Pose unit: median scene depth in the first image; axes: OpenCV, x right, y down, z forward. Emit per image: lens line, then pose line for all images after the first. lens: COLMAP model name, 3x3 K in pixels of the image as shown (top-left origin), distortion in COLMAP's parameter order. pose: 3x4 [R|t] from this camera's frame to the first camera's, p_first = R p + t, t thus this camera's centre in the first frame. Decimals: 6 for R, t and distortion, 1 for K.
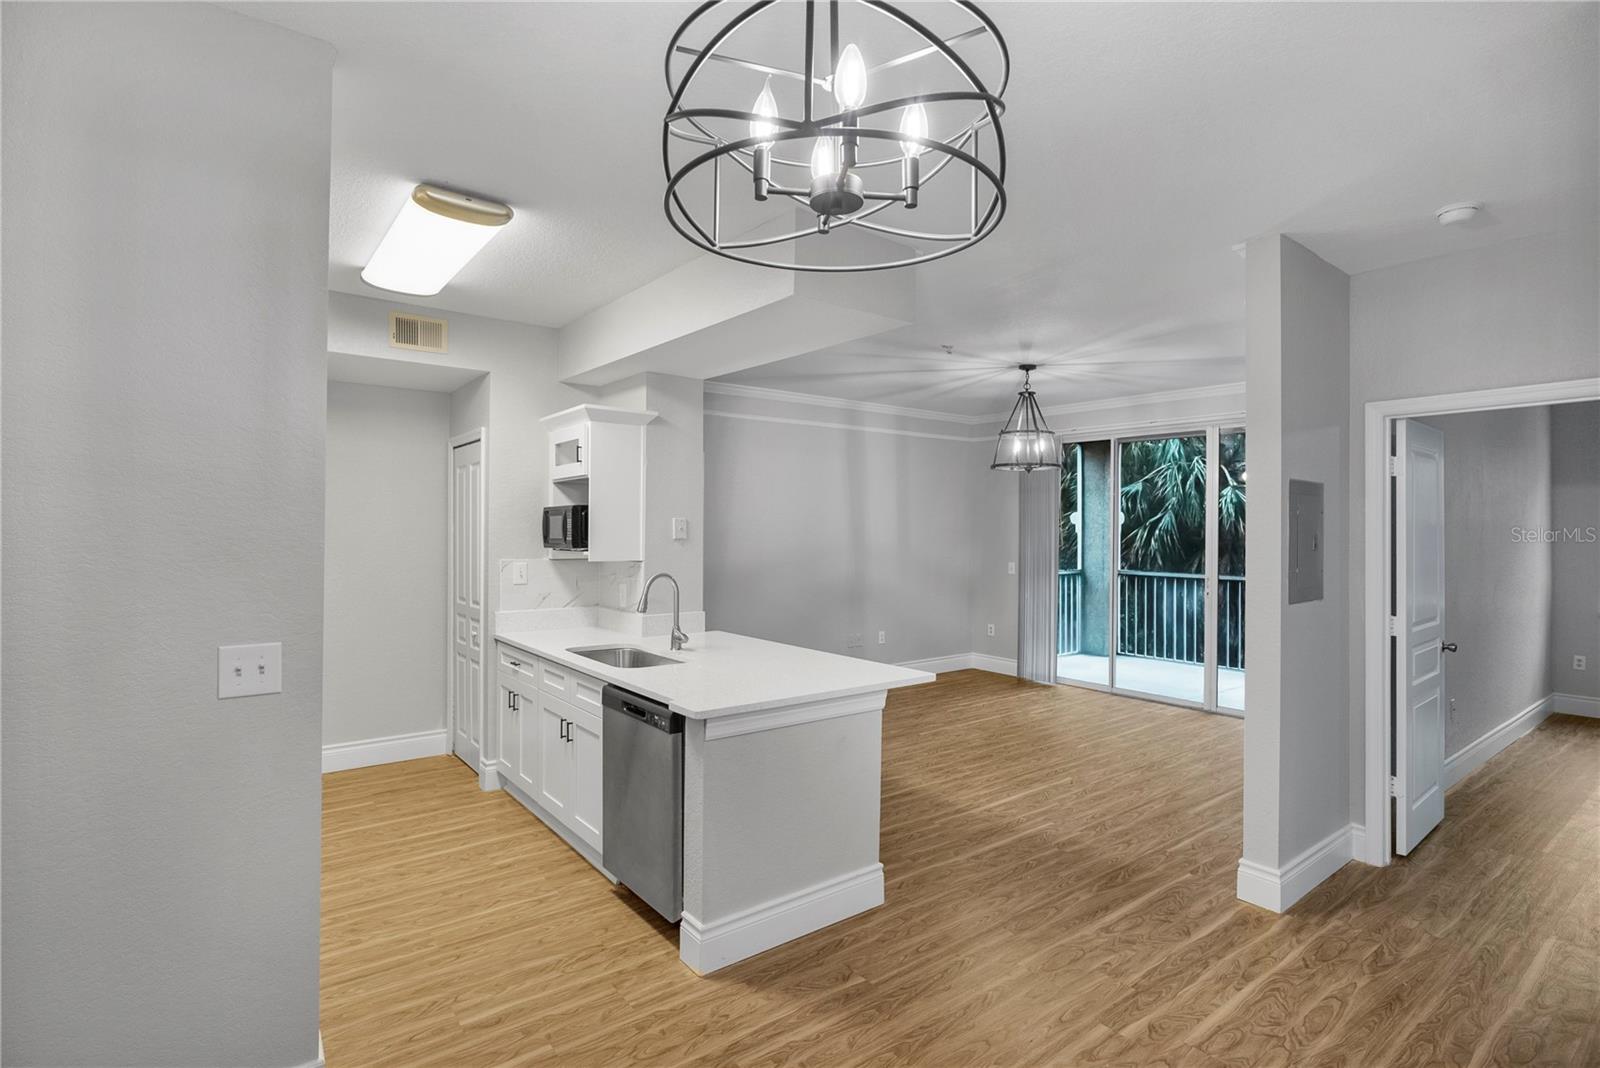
lens RADIAL K [[784.8, 0, 799.2], [0, 784.8, 529.2], [0, 0, 1]] dist [-0.006162, 0.000814]
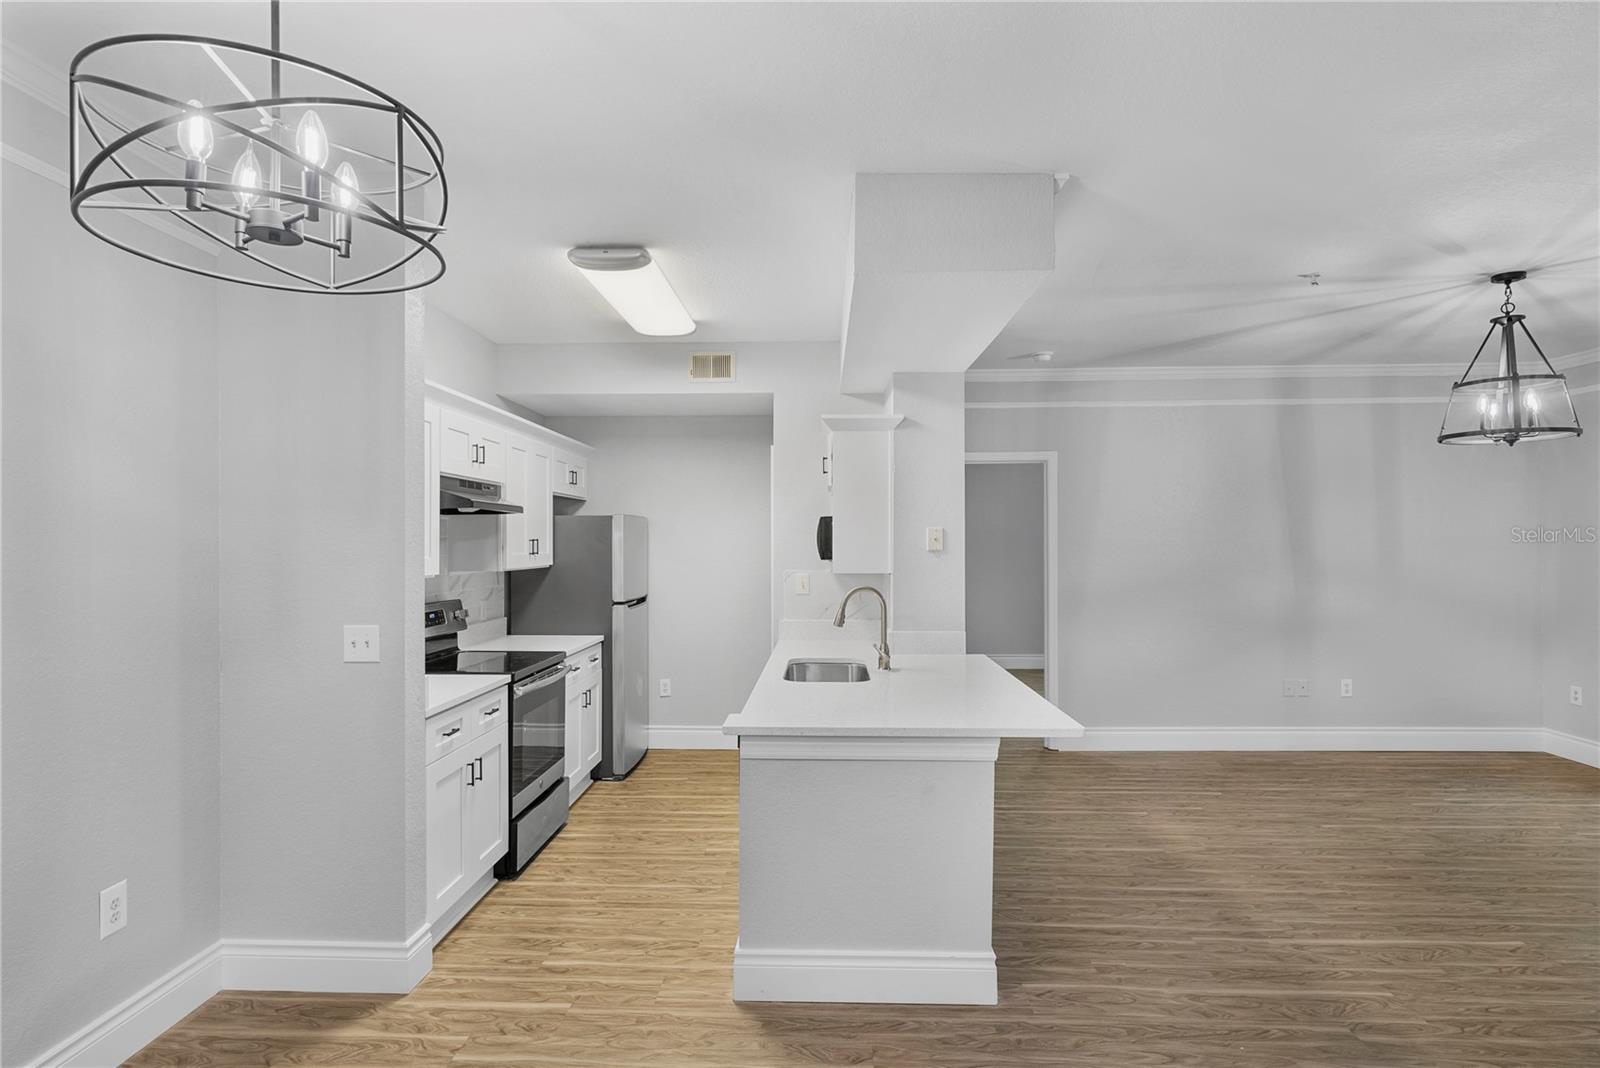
lens RADIAL K [[834.9, 0, 791.4], [0, 834.9, 541.0], [0, 0, 1]] dist [-0.004604, 0.003017]
pose [[0.767034, -0.007000, -0.641568, 0.332740], [0.007036, 0.999972, -0.002498, 0.002837], [0.641568, -0.002598, 0.767062, 0.142284]]
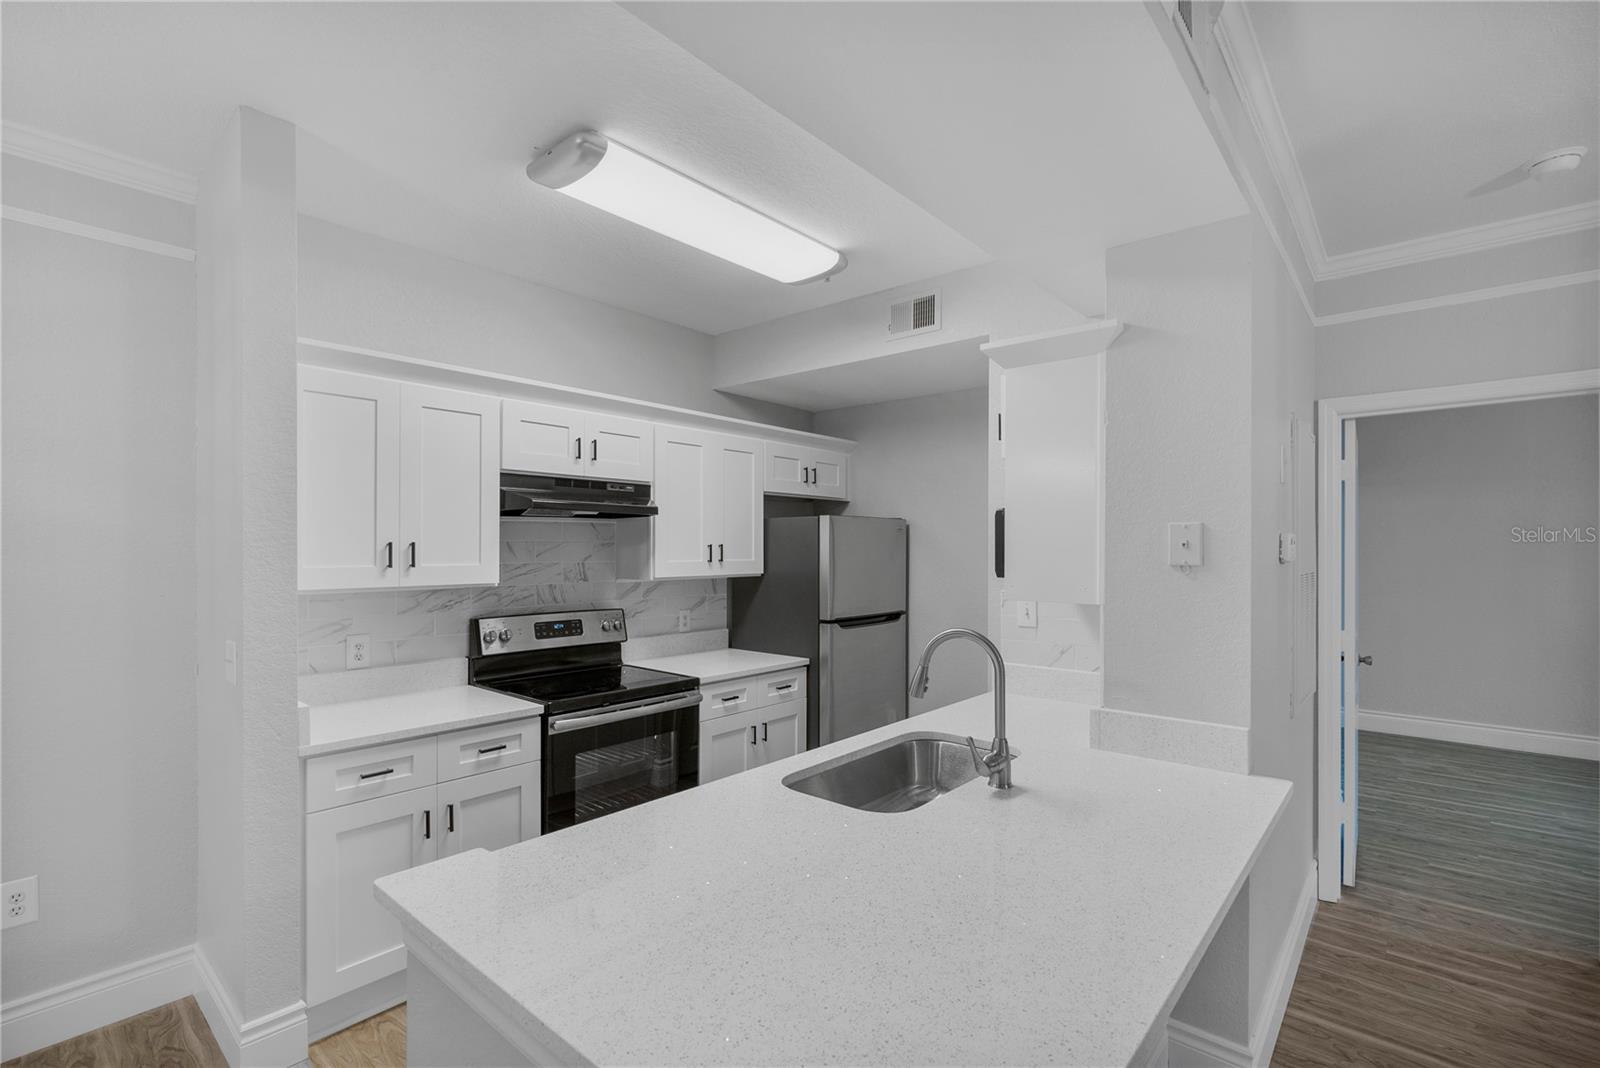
lens RADIAL K [[730.7, 0, 793.6], [0, 730.7, 546.3], [0, 0, 1]] dist [-0.008622, 0.003955]
pose [[0.202001, -0.008722, -0.979346, 0.230978], [-0.000256, 0.999960, -0.008958, 0.004748], [0.979385, 0.002061, 0.201991, 0.652538]]
